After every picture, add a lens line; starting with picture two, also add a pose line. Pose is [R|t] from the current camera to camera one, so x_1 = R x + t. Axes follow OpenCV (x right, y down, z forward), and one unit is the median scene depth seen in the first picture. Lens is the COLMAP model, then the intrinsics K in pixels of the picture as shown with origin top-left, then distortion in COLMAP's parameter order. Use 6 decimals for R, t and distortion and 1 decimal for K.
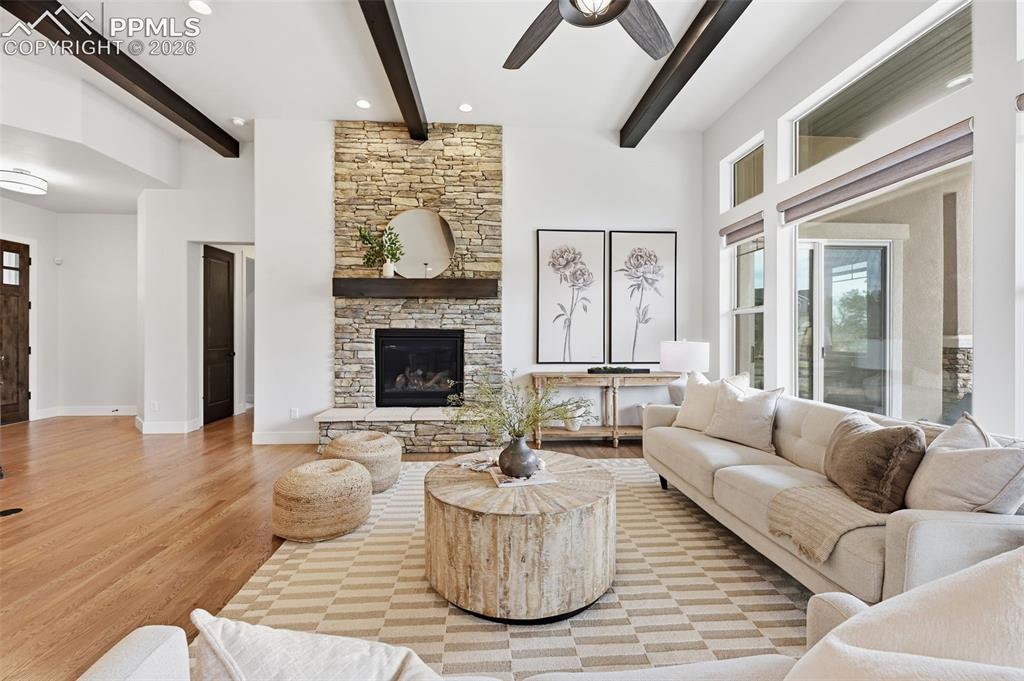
lens RADIAL K [[426.5, 0, 514.0], [0, 426.5, 341.1], [0, 0, 1]] dist [-0.000750, -0.000451]
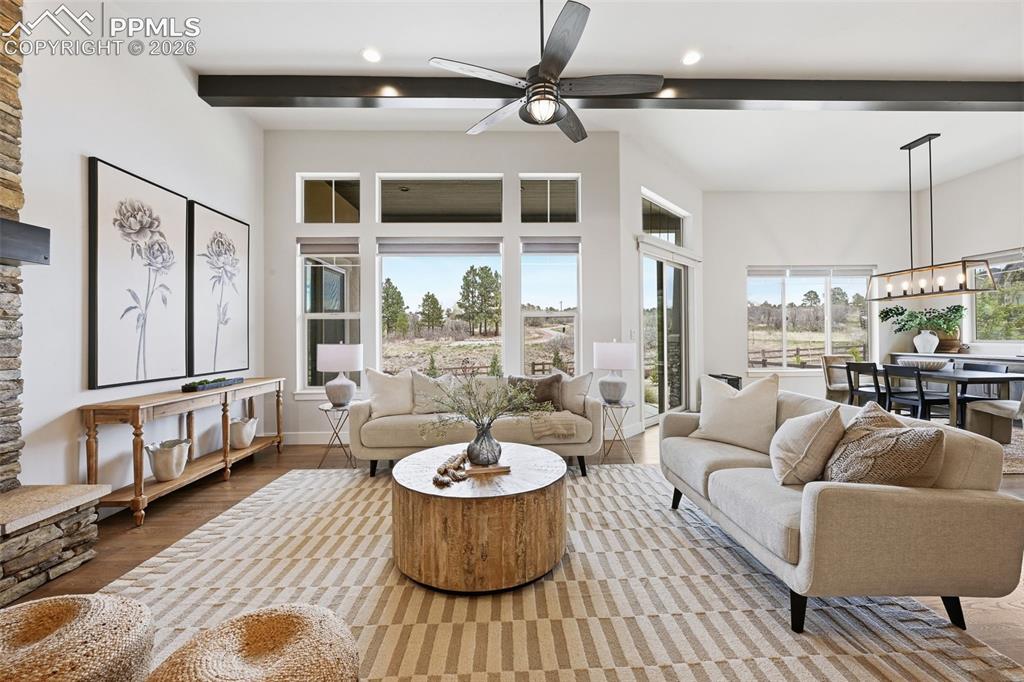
lens RADIAL K [[406.6, 0, 509.3], [0, 406.6, 338.7], [0, 0, 1]] dist [0.001502, -0.001052]
pose [[0.049763, -0.006697, 0.998739, -0.467444], [0.023374, 0.999711, 0.005538, -0.005069], [-0.998488, 0.023069, 0.049905, 0.411225]]
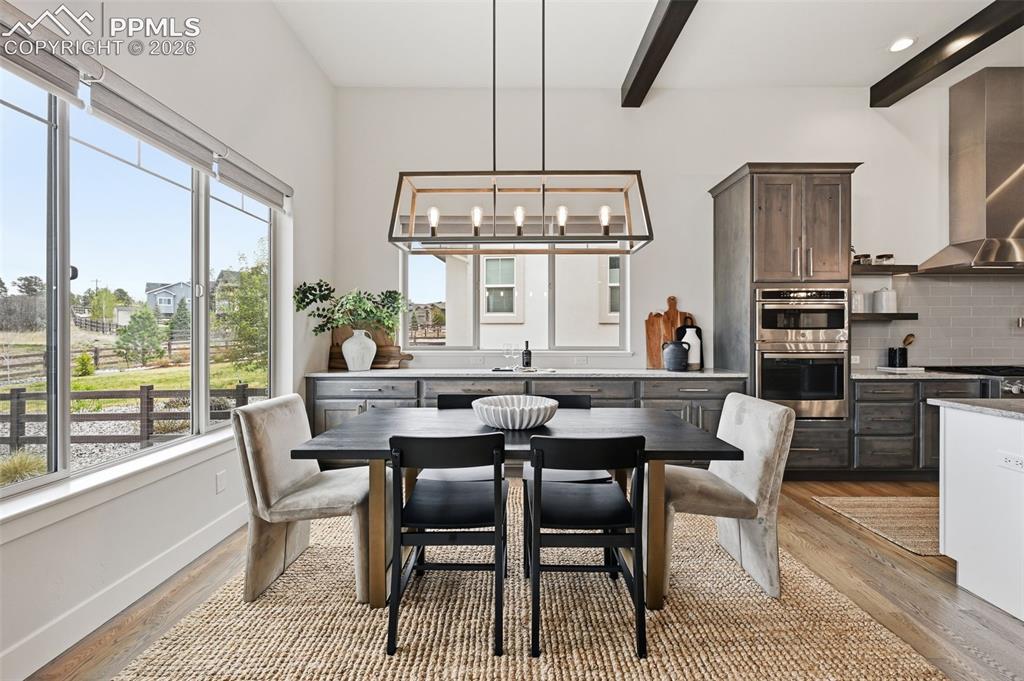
lens RADIAL K [[406.6, 0, 512.4], [0, 406.6, 335.0], [0, 0, 1]] dist [0.001502, -0.001052]
pose [[-0.997551, -0.001039, 0.069934, 0.568290], [0.000143, 0.999857, 0.016903, 0.002973], [-0.069941, 0.016871, -0.997408, -0.142402]]
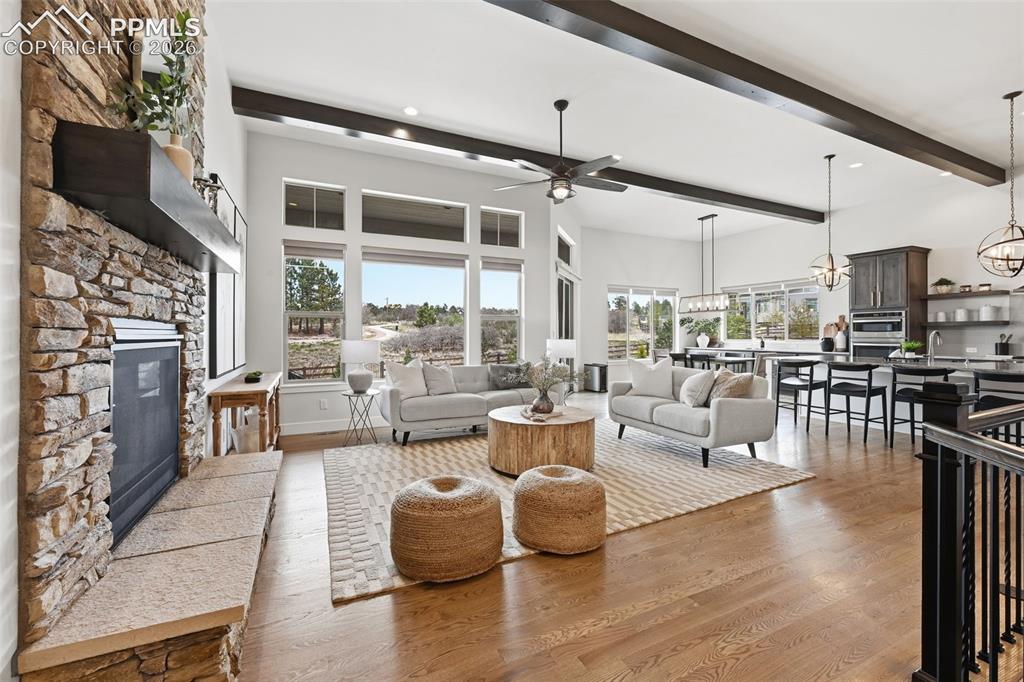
lens RADIAL K [[426.5, 0, 506.5], [0, 426.5, 340.7], [0, 0, 1]] dist [-0.000750, -0.000451]
pose [[-0.362907, -0.014145, 0.931718, -0.722041], [0.014217, 0.999684, 0.020714, -0.012042], [-0.931717, 0.020764, -0.362591, 0.823259]]
